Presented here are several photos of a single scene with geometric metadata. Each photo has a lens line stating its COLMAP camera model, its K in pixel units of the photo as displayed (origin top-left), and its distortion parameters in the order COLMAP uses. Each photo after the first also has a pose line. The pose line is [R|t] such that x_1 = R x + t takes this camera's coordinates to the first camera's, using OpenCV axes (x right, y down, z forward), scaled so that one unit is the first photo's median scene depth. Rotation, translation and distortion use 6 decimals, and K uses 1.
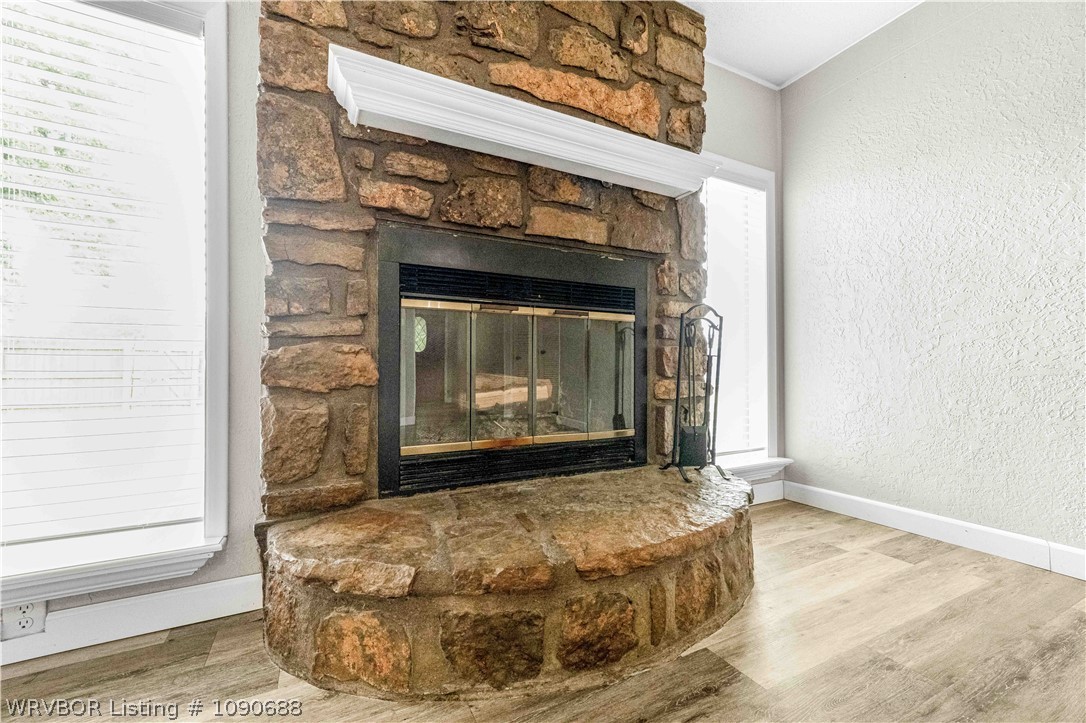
lens RADIAL K [[445.9, 0, 539.2], [0, 445.9, 365.2], [0, 0, 1]] dist [0.007456, -0.001857]
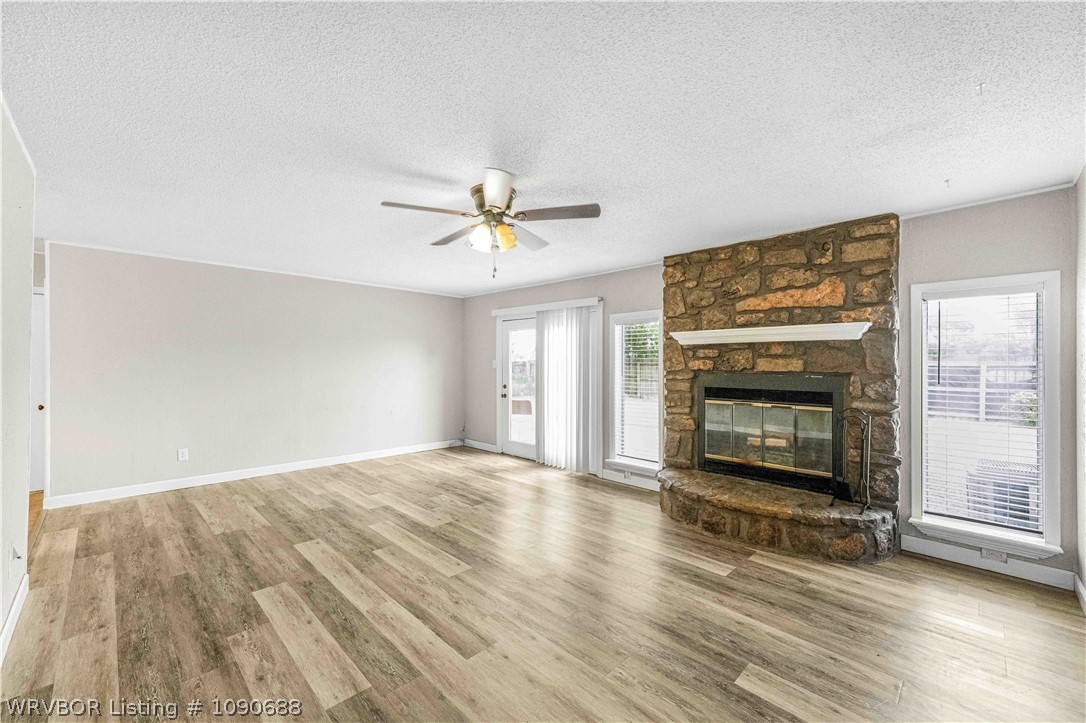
lens RADIAL K [[445.9, 0, 534.7], [0, 445.9, 361.3], [0, 0, 1]] dist [0.007456, -0.001857]
pose [[0.290171, -0.001741, -0.956973, 1.774582], [0.006427, 0.999979, 0.000130, -0.346810], [0.956953, -0.006188, 0.290176, -0.705899]]
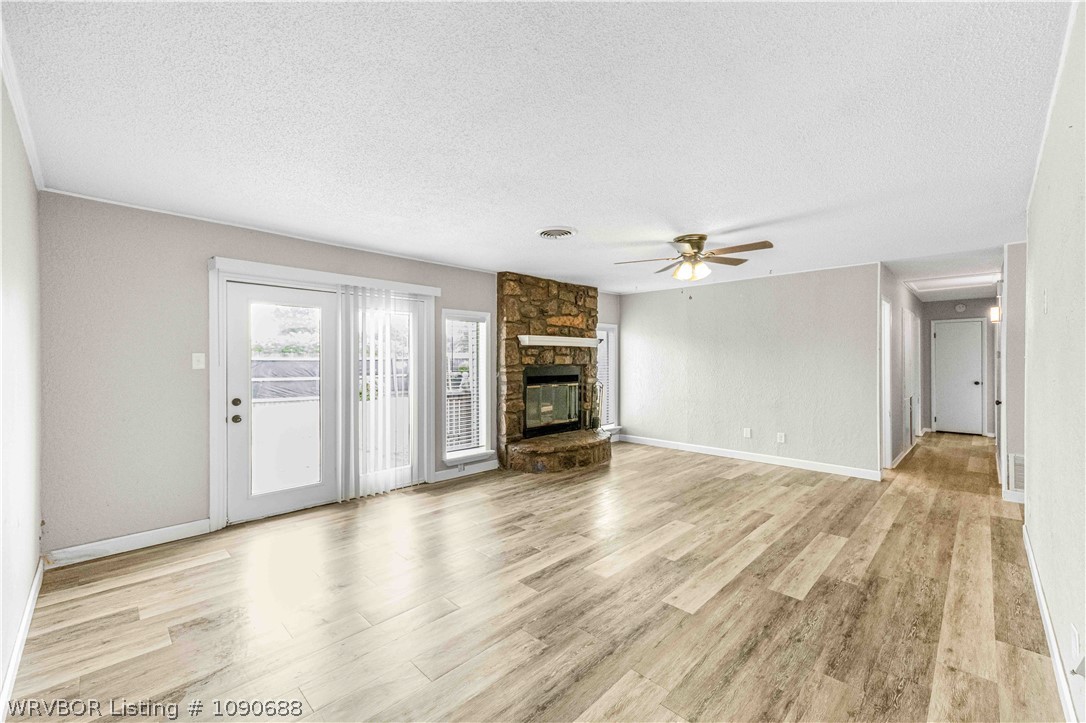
lens RADIAL K [[445.9, 0, 549.2], [0, 445.9, 358.4], [0, 0, 1]] dist [0.007456, -0.001857]
pose [[0.945547, 0.002193, 0.325477, -1.191035], [-0.005111, 0.999954, 0.008111, -0.362622], [-0.325444, -0.009333, 0.945515, -2.279317]]
